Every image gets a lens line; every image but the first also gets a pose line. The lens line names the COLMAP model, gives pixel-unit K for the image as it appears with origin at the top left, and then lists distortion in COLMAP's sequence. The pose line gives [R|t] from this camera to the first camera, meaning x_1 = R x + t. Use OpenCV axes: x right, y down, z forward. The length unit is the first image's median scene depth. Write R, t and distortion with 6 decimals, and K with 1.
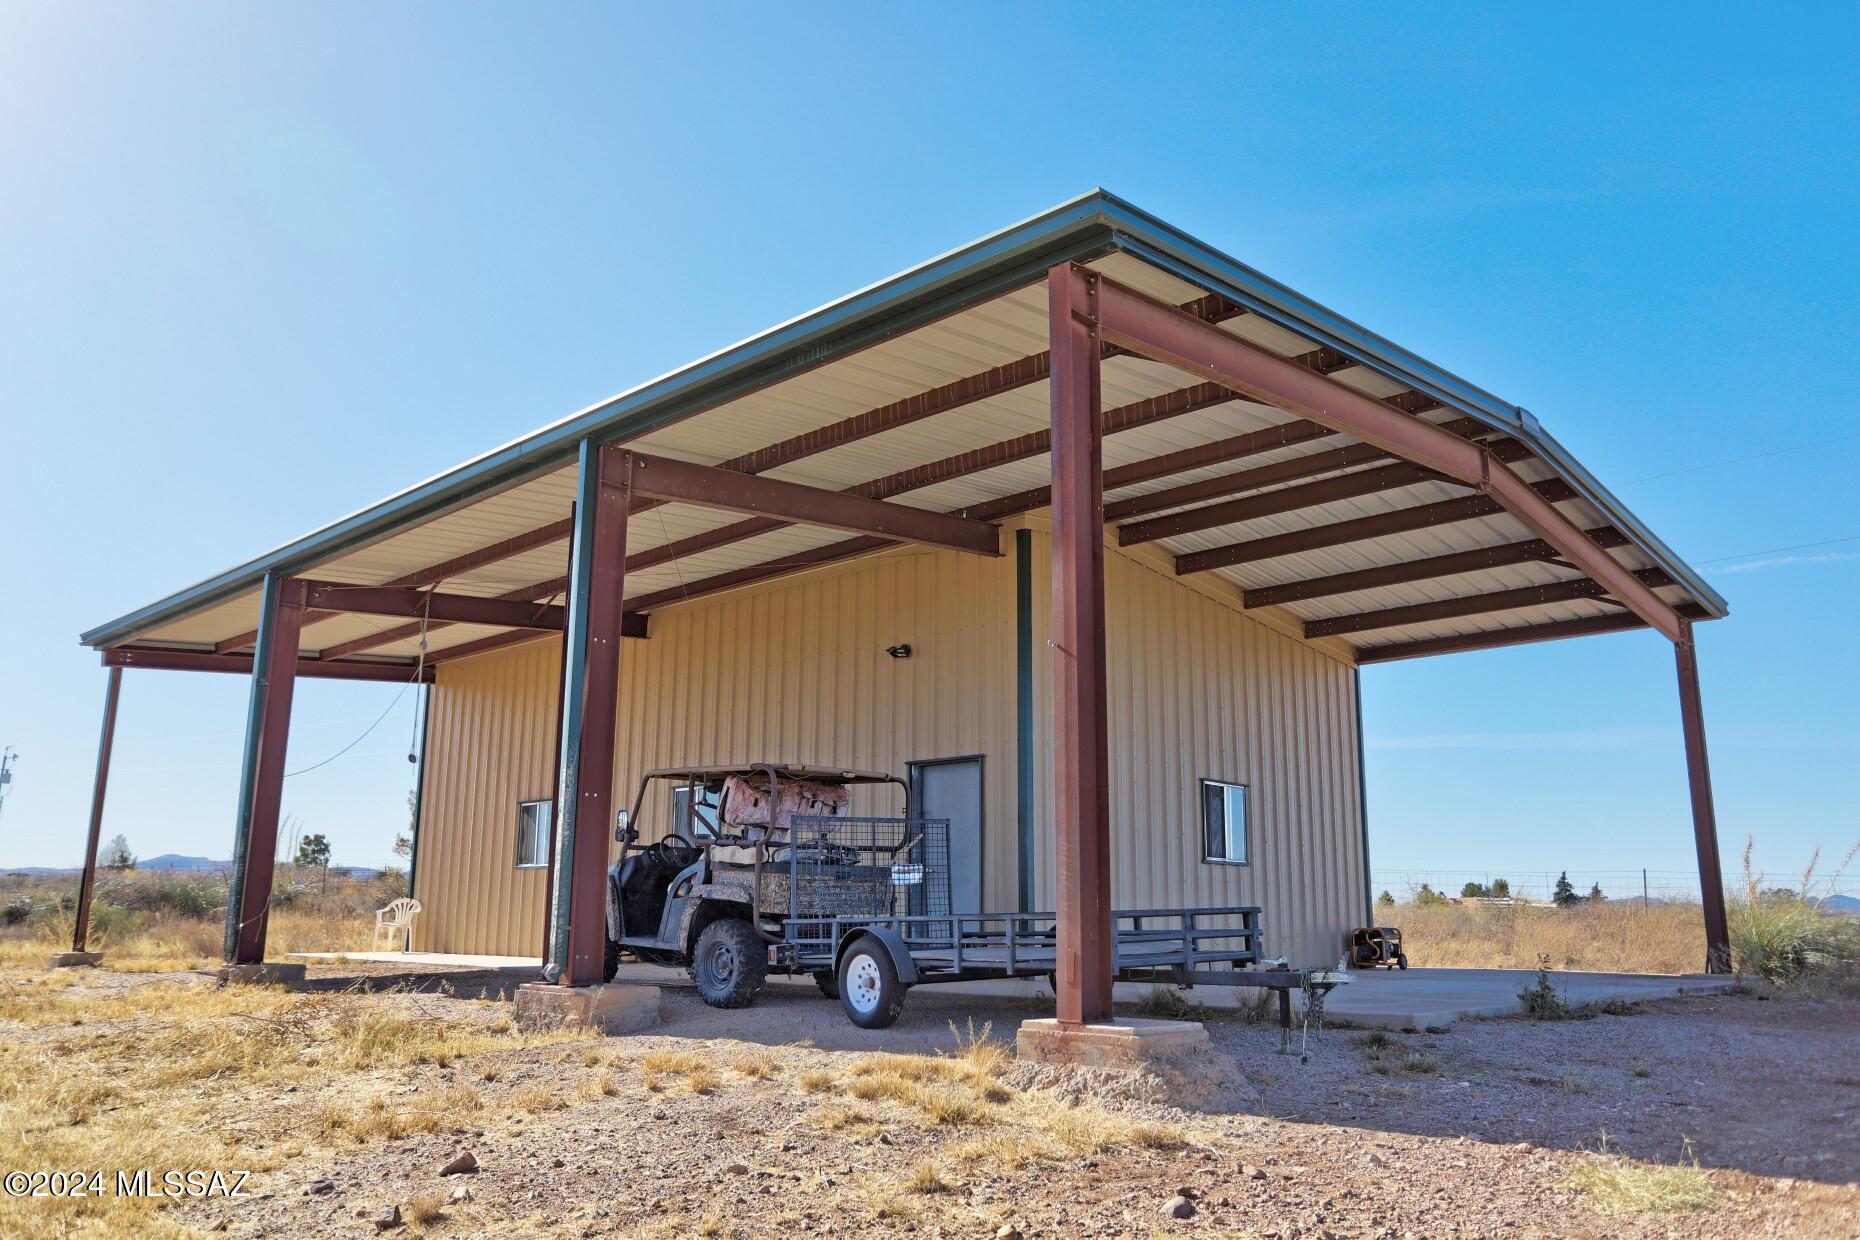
lens RADIAL K [[1367.6, 0, 932.2], [0, 1367.6, 620.0], [0, 0, 1]] dist [0.007212, 0.006376]
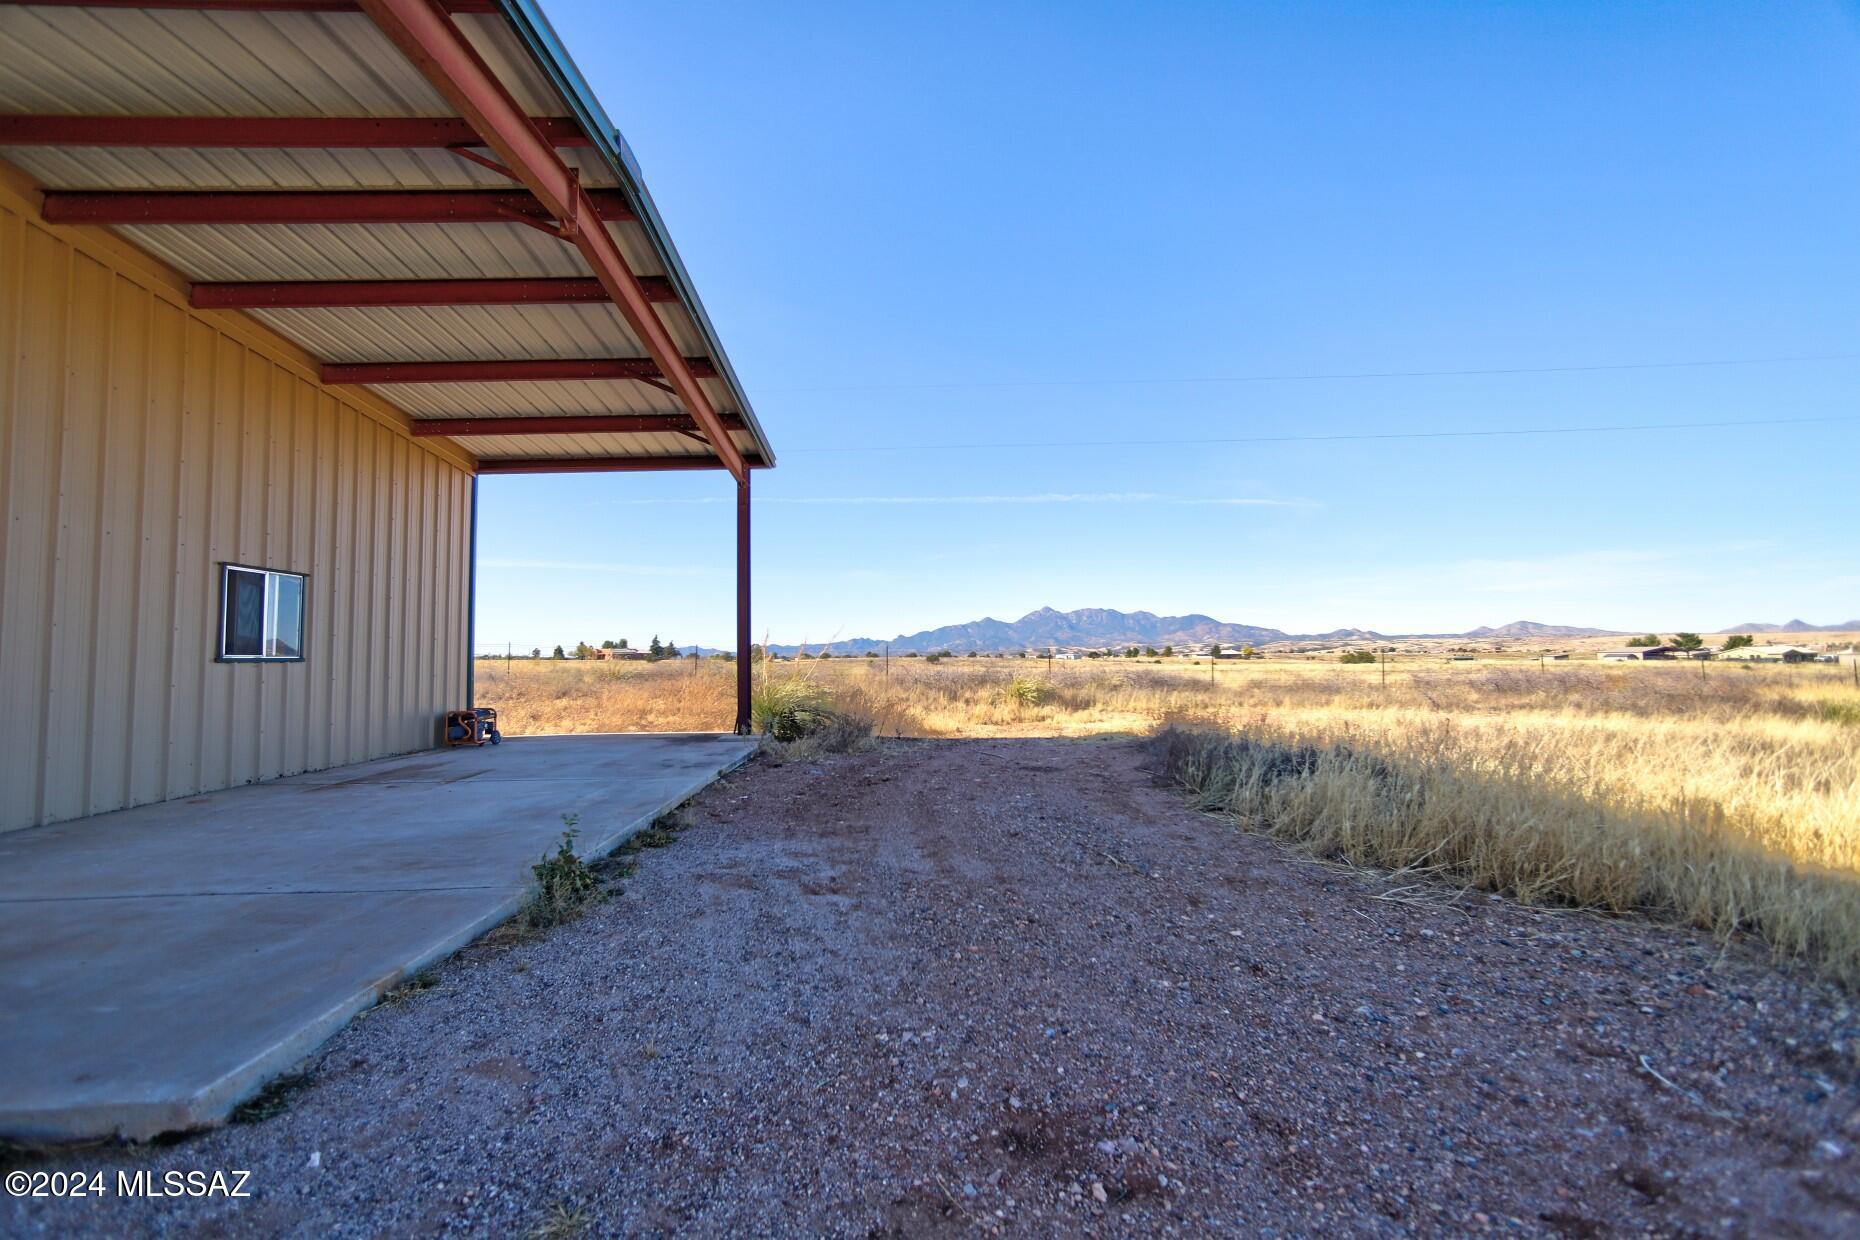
lens RADIAL K [[732.4, 0, 940.3], [0, 732.4, 616.7], [0, 0, 1]] dist [-0.025860, 0.004606]
pose [[0.699344, 0.018244, 0.714553, 0.189132], [-0.129648, 0.986330, 0.101705, 0.046149], [-0.702929, -0.163768, 0.692149, 0.378600]]
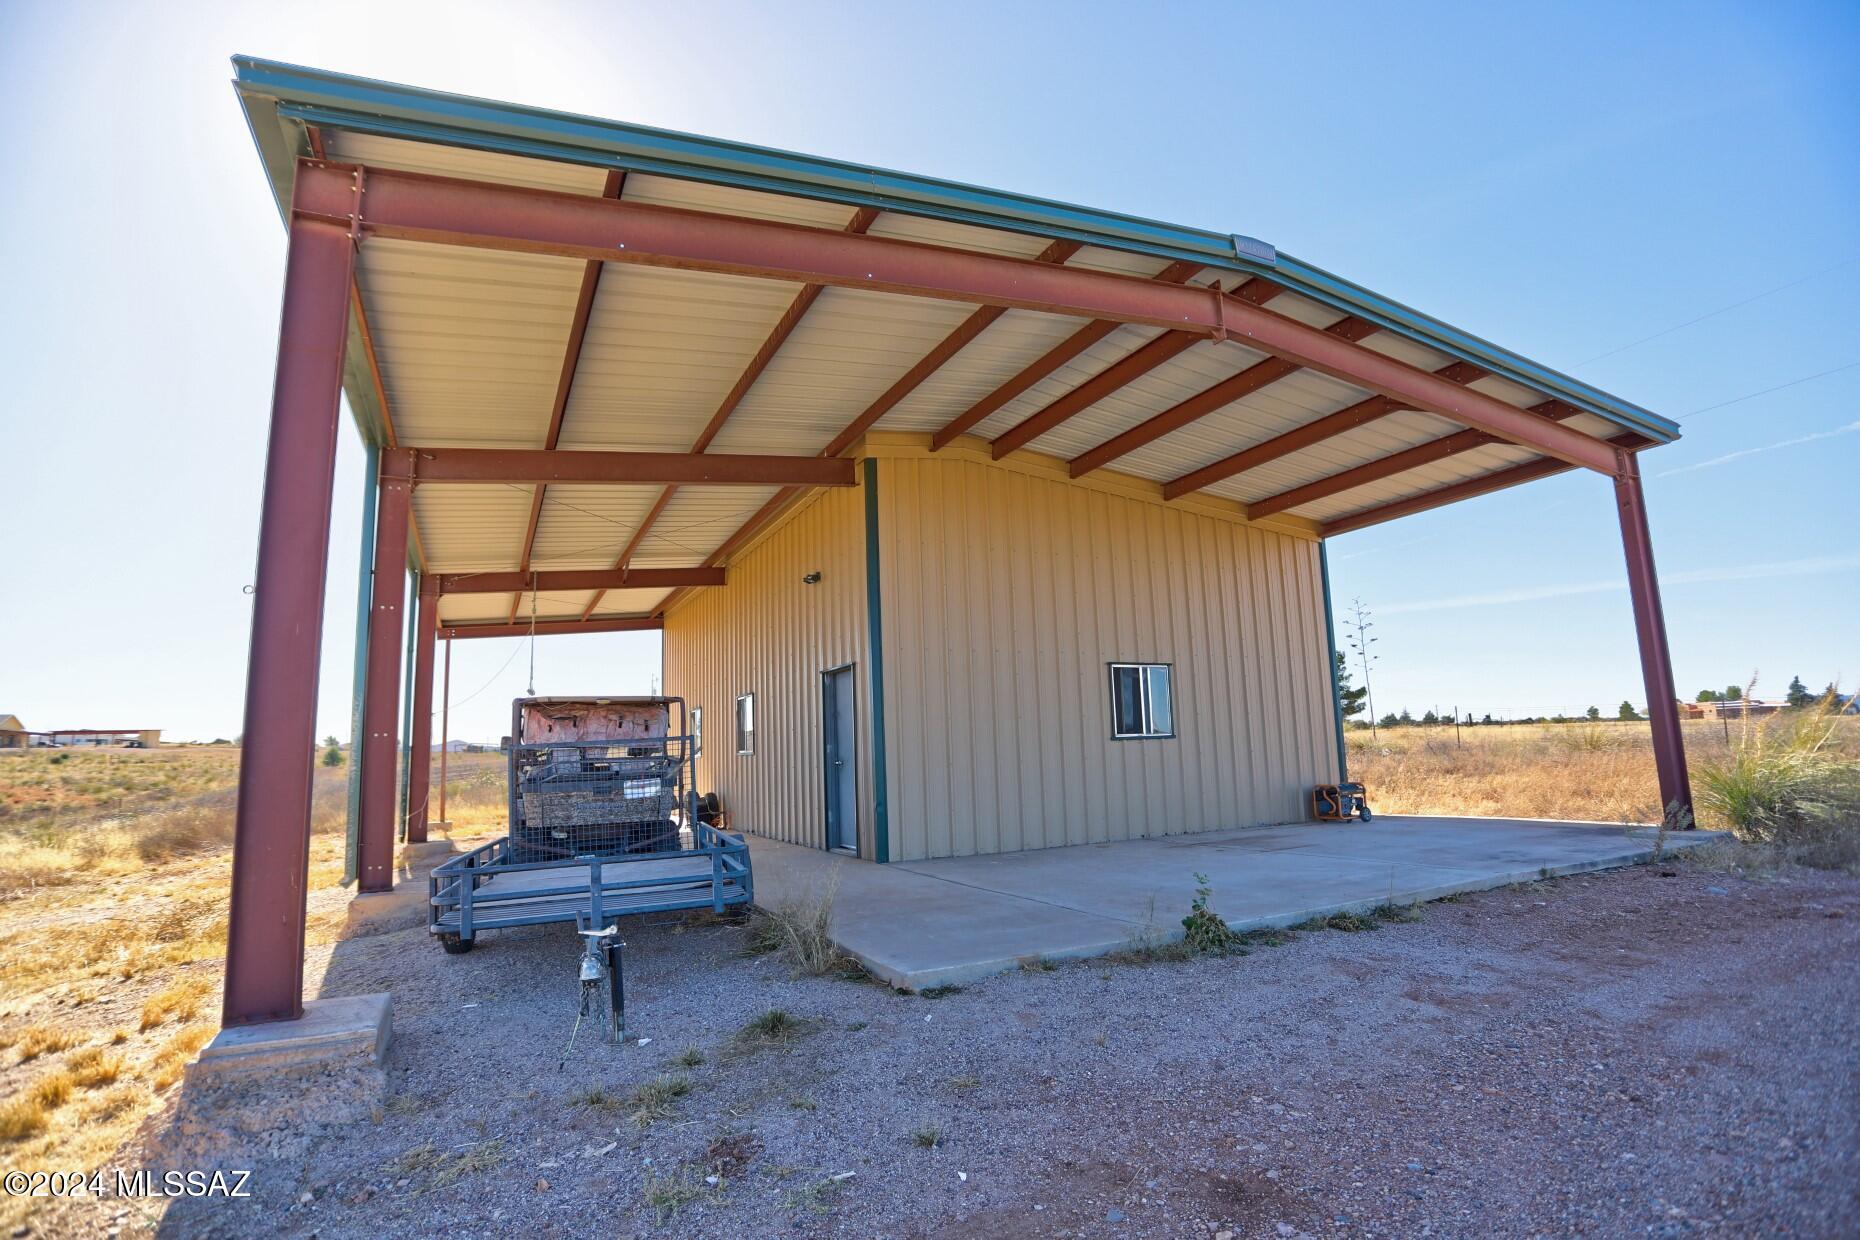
lens RADIAL K [[908.0, 0, 921.8], [0, 908.0, 611.9], [0, 0, 1]] dist [-0.034530, 0.006327]
pose [[0.935599, -0.095341, -0.339948, 0.303291], [0.117189, 0.992122, 0.044277, 0.025842], [0.333048, -0.081263, 0.939401, 0.273745]]
